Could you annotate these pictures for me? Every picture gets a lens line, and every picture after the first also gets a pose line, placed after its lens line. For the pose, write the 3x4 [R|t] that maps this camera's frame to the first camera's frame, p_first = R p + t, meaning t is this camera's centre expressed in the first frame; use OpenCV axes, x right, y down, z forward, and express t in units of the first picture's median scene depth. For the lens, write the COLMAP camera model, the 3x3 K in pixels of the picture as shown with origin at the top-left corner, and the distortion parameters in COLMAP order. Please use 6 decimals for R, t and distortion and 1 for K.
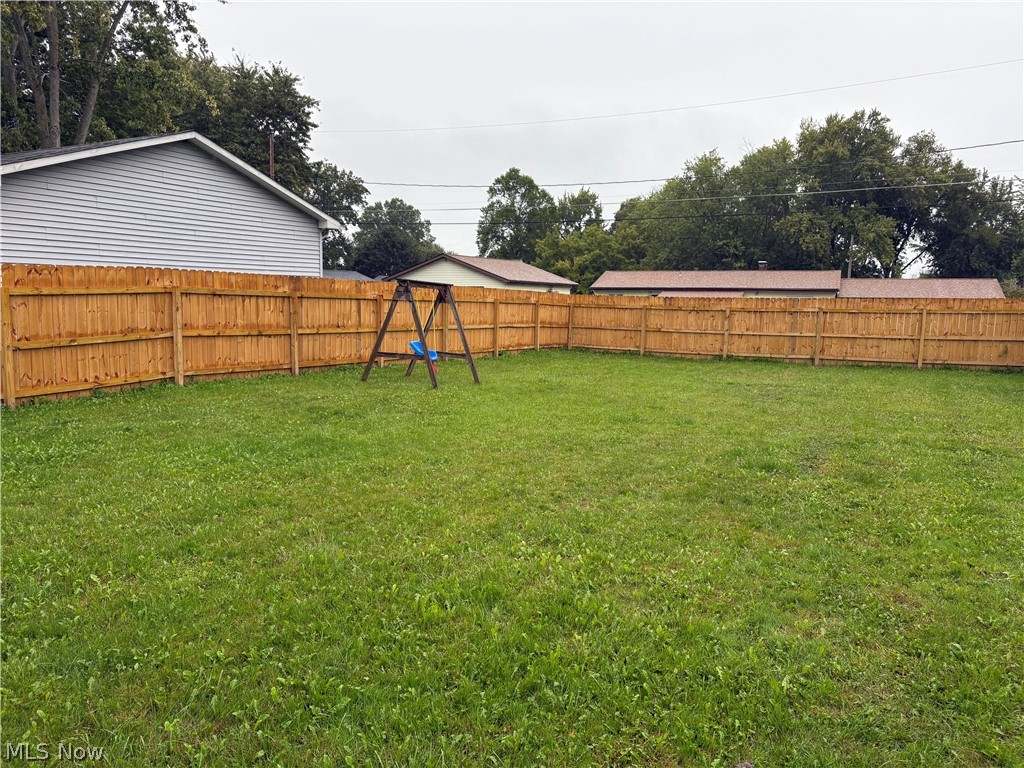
lens RADIAL K [[776.1, 0, 505.7], [0, 776.1, 382.8], [0, 0, 1]] dist [0.016467, 0.003678]
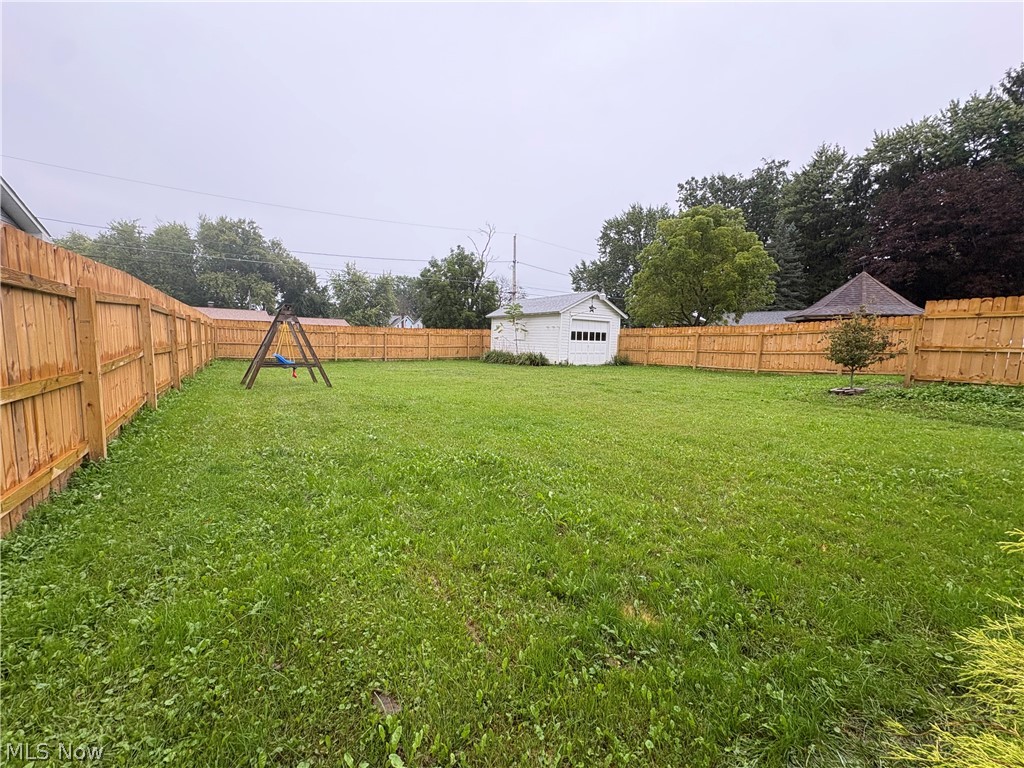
lens RADIAL K [[405.0, 0, 505.5], [0, 405.0, 382.6], [0, 0, 1]] dist [-0.004708, -0.000042]
pose [[0.473979, -0.096597, 0.875221, -0.337189], [0.072917, 0.994856, 0.070313, -0.018271], [-0.877512, 0.030492, 0.478585, 0.234419]]
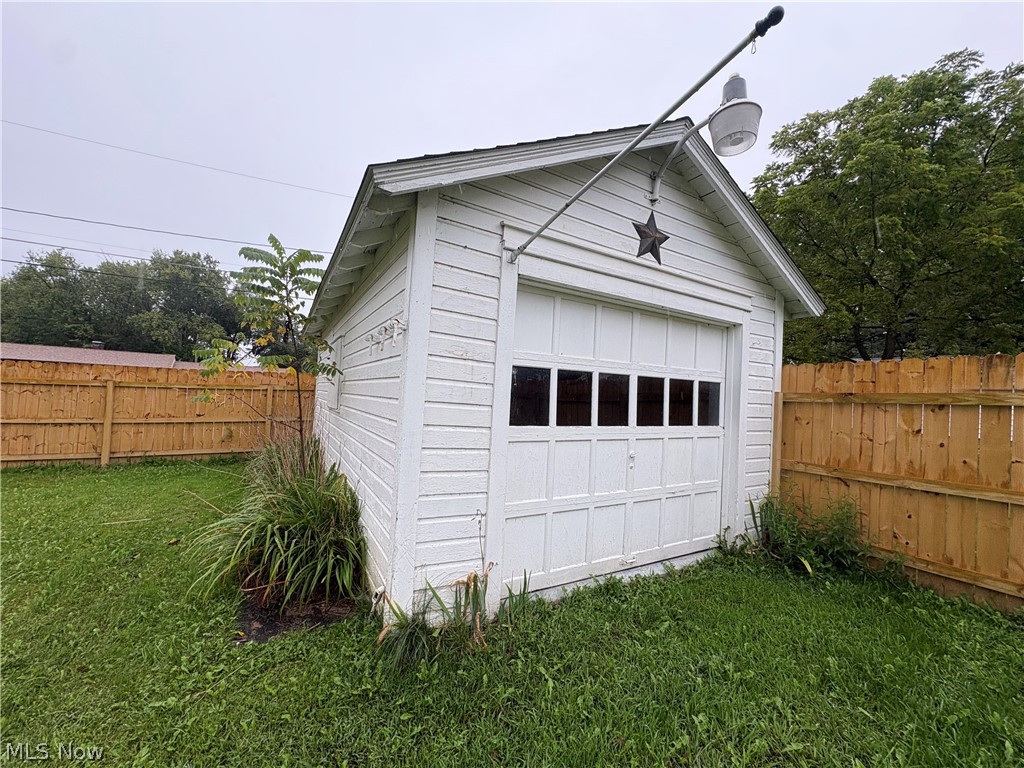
lens RADIAL K [[405.0, 0, 510.8], [0, 405.0, 384.7], [0, 0, 1]] dist [-0.004708, -0.000042]
pose [[0.504716, 0.031272, 0.862719, 0.359108], [0.054983, 0.996150, -0.068275, -0.040966], [-0.861533, 0.081894, 0.501053, 0.451742]]
